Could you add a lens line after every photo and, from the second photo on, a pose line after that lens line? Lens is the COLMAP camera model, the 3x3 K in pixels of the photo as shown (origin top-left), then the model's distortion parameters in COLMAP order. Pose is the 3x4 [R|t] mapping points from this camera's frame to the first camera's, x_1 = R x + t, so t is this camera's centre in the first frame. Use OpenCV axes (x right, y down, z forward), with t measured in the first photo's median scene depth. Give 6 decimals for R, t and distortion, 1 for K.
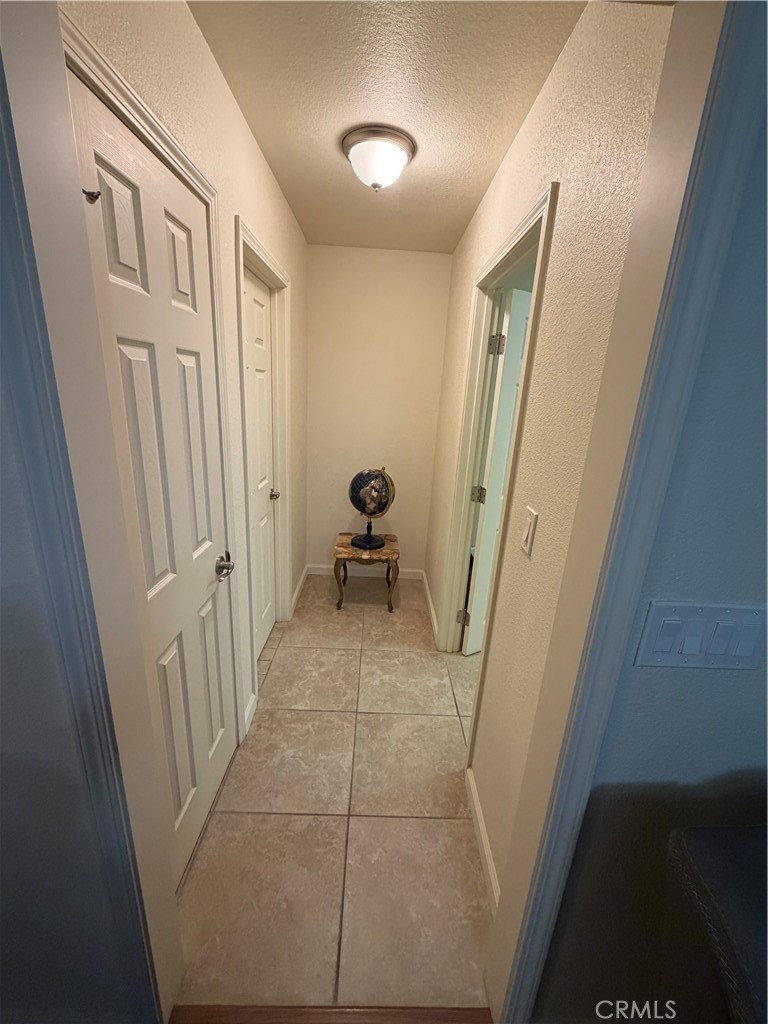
lens RADIAL K [[406.7, 0, 381.6], [0, 406.7, 513.3], [0, 0, 1]] dist [-0.003623, 0.000669]
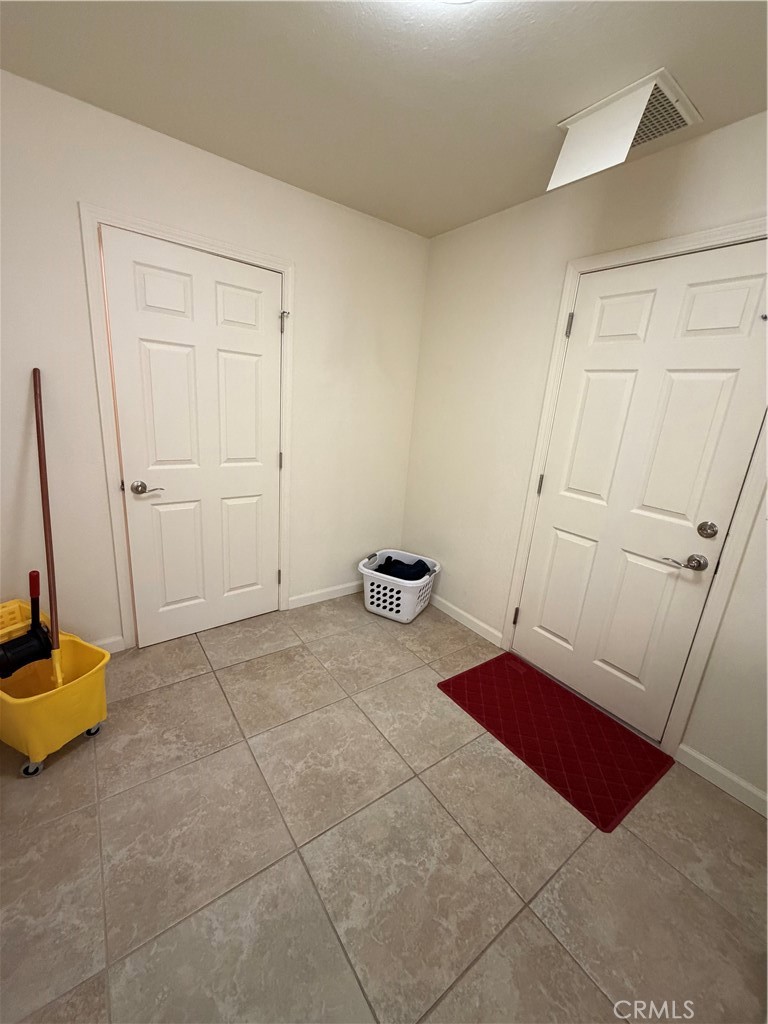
lens RADIAL K [[406.7, 0, 384.7], [0, 406.7, 511.4], [0, 0, 1]] dist [-0.003623, 0.000669]
pose [[-0.798035, 0.049964, -0.600536, 0.251681], [-0.287900, 0.843857, 0.452790, -0.259254], [0.529390, 0.534237, -0.659043, 1.106063]]
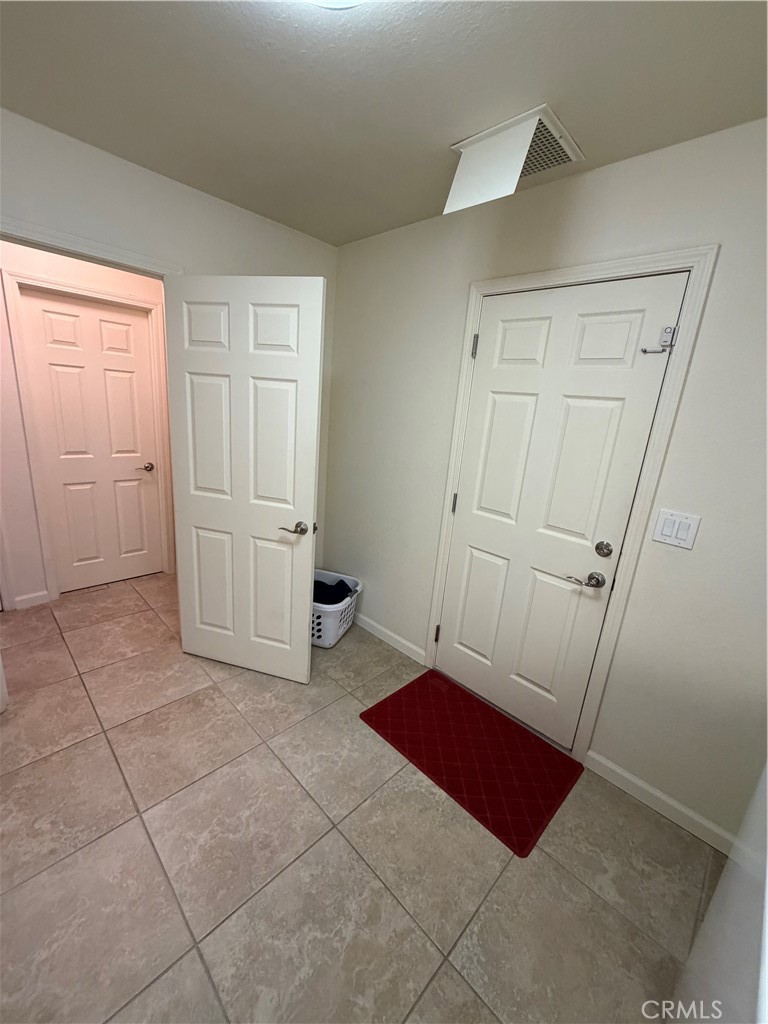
lens RADIAL K [[406.7, 0, 385.1], [0, 406.7, 511.7], [0, 0, 1]] dist [-0.003623, 0.000669]
pose [[-0.688002, 0.084260, -0.720801, 0.167168], [-0.323527, 0.853463, 0.408573, -0.321222], [0.649603, 0.514297, -0.559923, 1.067186]]
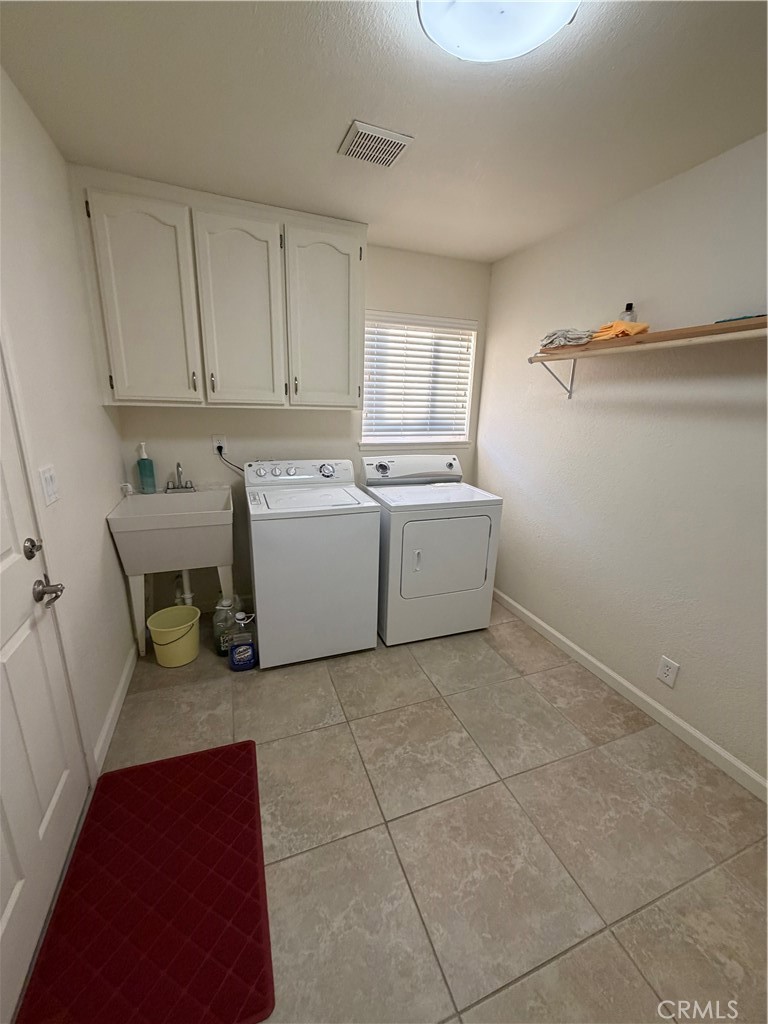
lens RADIAL K [[406.7, 0, 384.4], [0, 406.7, 508.5], [0, 0, 1]] dist [-0.003623, 0.000669]
pose [[0.933115, -0.117344, 0.339891, -0.537912], [0.124153, 0.992262, 0.001727, -0.012485], [-0.337464, 0.040587, 0.940463, 0.040249]]
